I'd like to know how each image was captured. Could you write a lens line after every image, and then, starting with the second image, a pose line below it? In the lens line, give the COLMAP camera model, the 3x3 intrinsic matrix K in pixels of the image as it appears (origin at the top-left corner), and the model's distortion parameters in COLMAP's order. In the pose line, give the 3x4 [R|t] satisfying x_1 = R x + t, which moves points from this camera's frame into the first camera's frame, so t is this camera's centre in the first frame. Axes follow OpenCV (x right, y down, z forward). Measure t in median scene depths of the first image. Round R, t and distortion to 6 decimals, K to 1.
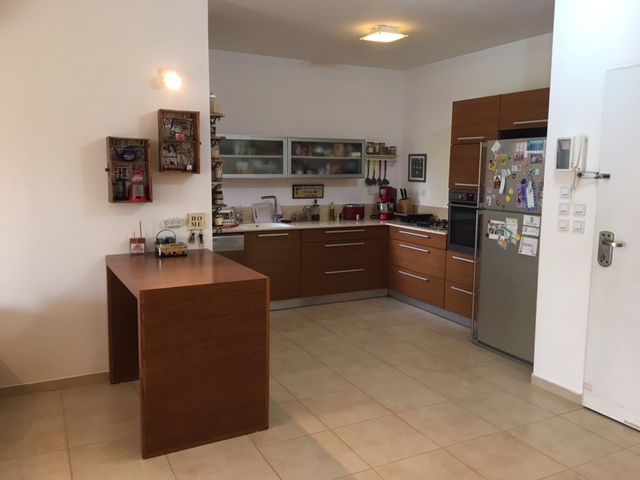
lens RADIAL K [[544.5, 0, 322.1], [0, 544.5, 233.4], [0, 0, 1]] dist [0.133666, -0.191239]
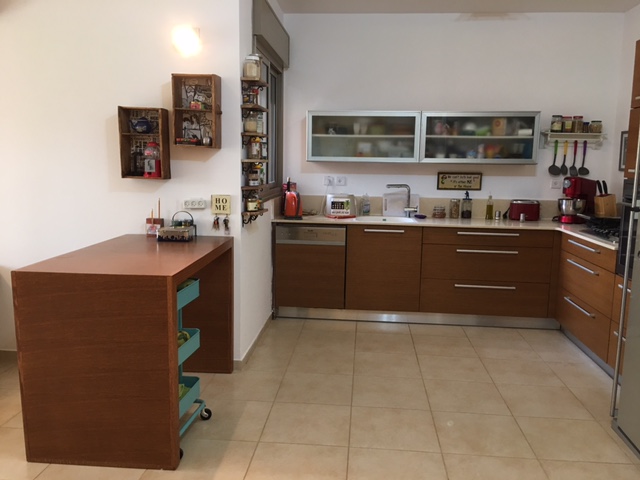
lens RADIAL K [[544.5, 0, 322.1], [0, 544.5, 233.4], [0, 0, 1]] dist [0.133666, -0.191239]
pose [[0.846318, 0.077592, -0.526996, 0.253963], [-0.075764, 0.996810, 0.025093, -0.006721], [0.527262, 0.018690, 0.849497, 0.241715]]
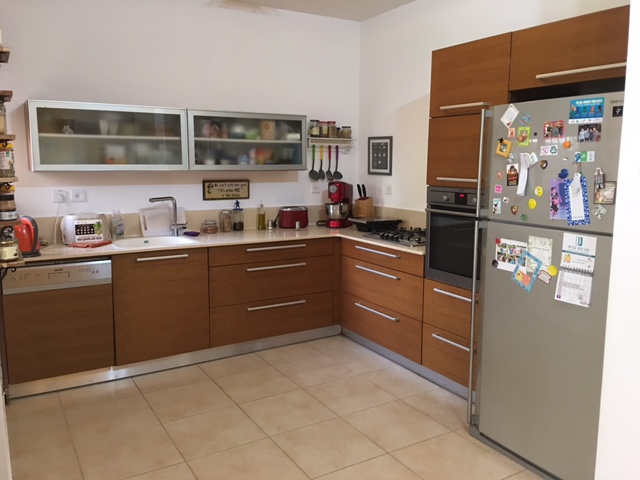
lens RADIAL K [[544.5, 0, 322.1], [0, 544.5, 233.4], [0, 0, 1]] dist [0.133666, -0.191239]
pose [[0.997948, -0.014375, 0.062391, 0.057512], [0.013538, 0.999813, 0.013818, -0.031402], [-0.062578, -0.012945, 0.997956, 0.317962]]
